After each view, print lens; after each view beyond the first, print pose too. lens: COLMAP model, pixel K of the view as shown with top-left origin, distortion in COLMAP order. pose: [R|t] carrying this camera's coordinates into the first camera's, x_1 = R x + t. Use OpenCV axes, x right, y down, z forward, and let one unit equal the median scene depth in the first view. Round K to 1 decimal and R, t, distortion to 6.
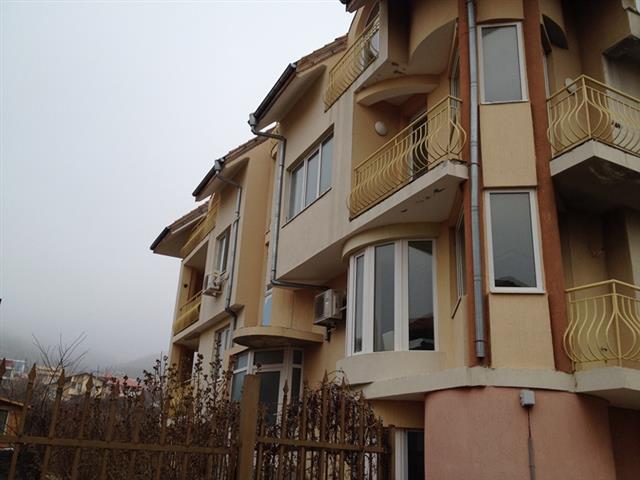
lens RADIAL K [[603.5, 0, 320.0], [0, 603.5, 240.0], [0, 0, 1]] dist [0.101098, -0.144728]
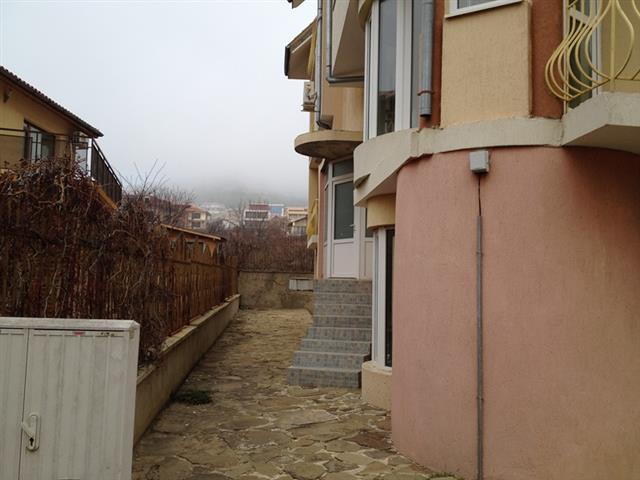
lens RADIAL K [[603.5, 0, 320.0], [0, 603.5, 240.0], [0, 0, 1]] dist [0.101098, -0.144728]
pose [[0.919288, -0.057463, -0.389369, 0.363281], [0.160360, 0.958133, 0.237204, 0.125385], [0.359437, -0.280498, 0.890015, 0.247938]]
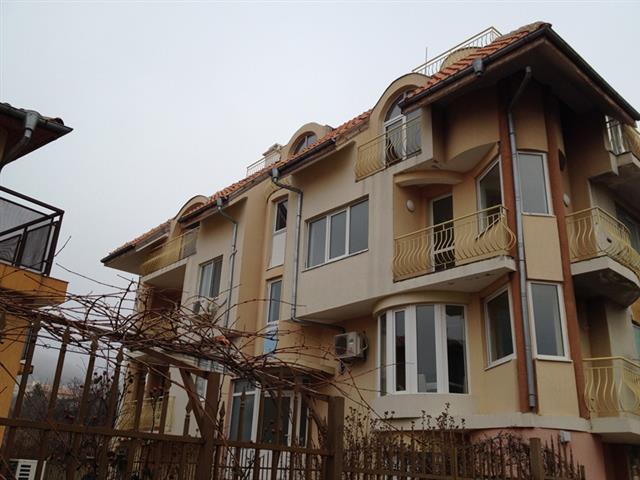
lens RADIAL K [[603.5, 0, 320.0], [0, 603.5, 240.0], [0, 0, 1]] dist [0.101098, -0.144728]
pose [[0.964295, 0.091128, 0.248658, -0.511803], [-0.090090, 0.995812, -0.015577, -0.105978], [-0.249036, -0.007381, 0.968466, -0.205114]]
